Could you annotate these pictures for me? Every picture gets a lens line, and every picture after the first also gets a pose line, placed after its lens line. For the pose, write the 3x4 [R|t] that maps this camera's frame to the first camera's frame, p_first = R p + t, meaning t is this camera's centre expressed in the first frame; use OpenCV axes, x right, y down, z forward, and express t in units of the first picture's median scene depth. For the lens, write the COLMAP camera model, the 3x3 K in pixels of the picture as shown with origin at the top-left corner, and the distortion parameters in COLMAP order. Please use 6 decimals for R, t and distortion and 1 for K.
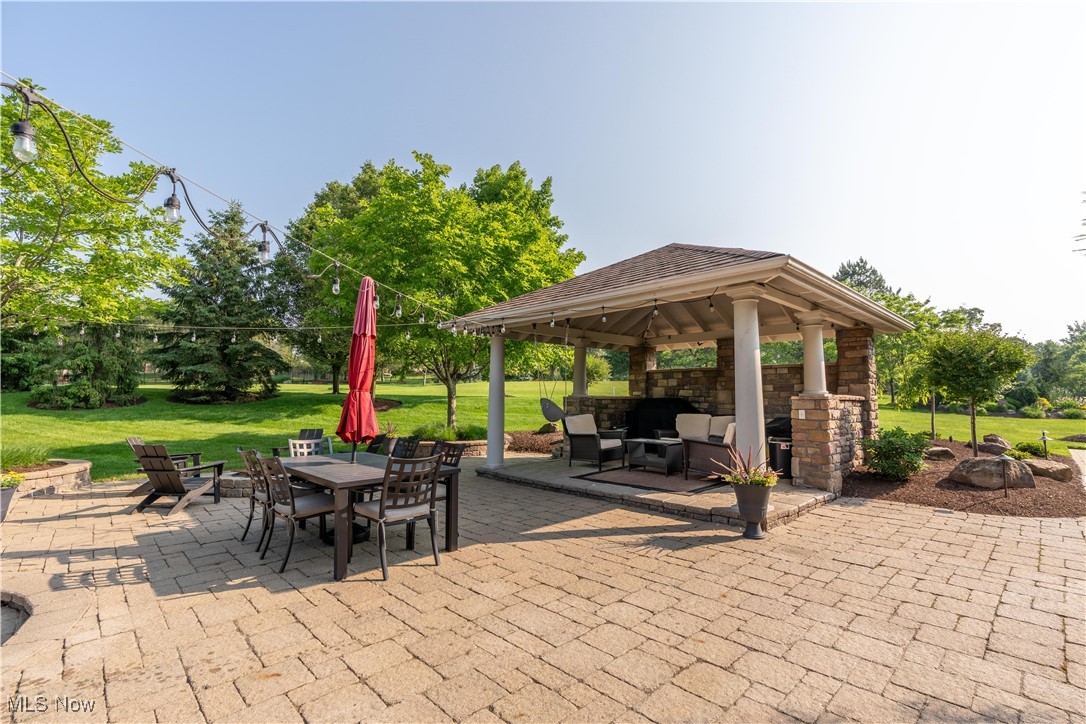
lens RADIAL K [[491.9, 0, 538.4], [0, 491.9, 355.8], [0, 0, 1]] dist [-0.012401, 0.000056]
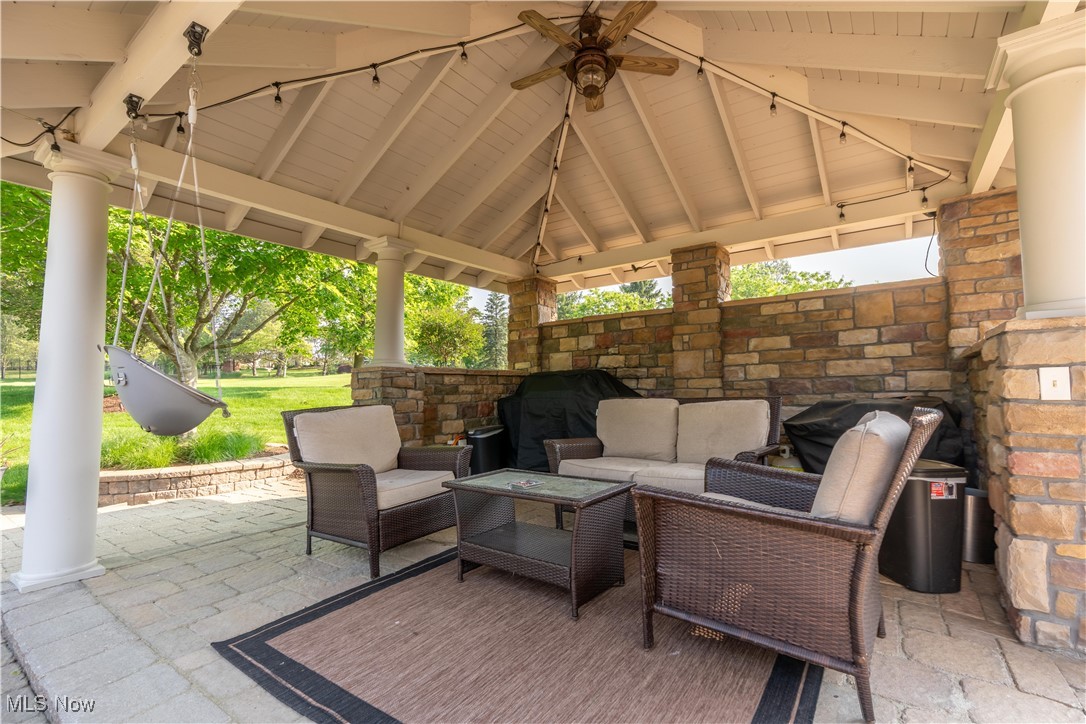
lens RADIAL K [[491.9, 0, 544.7], [0, 491.9, 364.8], [0, 0, 1]] dist [-0.012401, 0.000056]
pose [[0.981987, -0.010075, 0.188678, 0.135200], [0.004312, 0.999512, 0.030927, 0.064554], [-0.188898, -0.029556, 0.981552, 0.512421]]
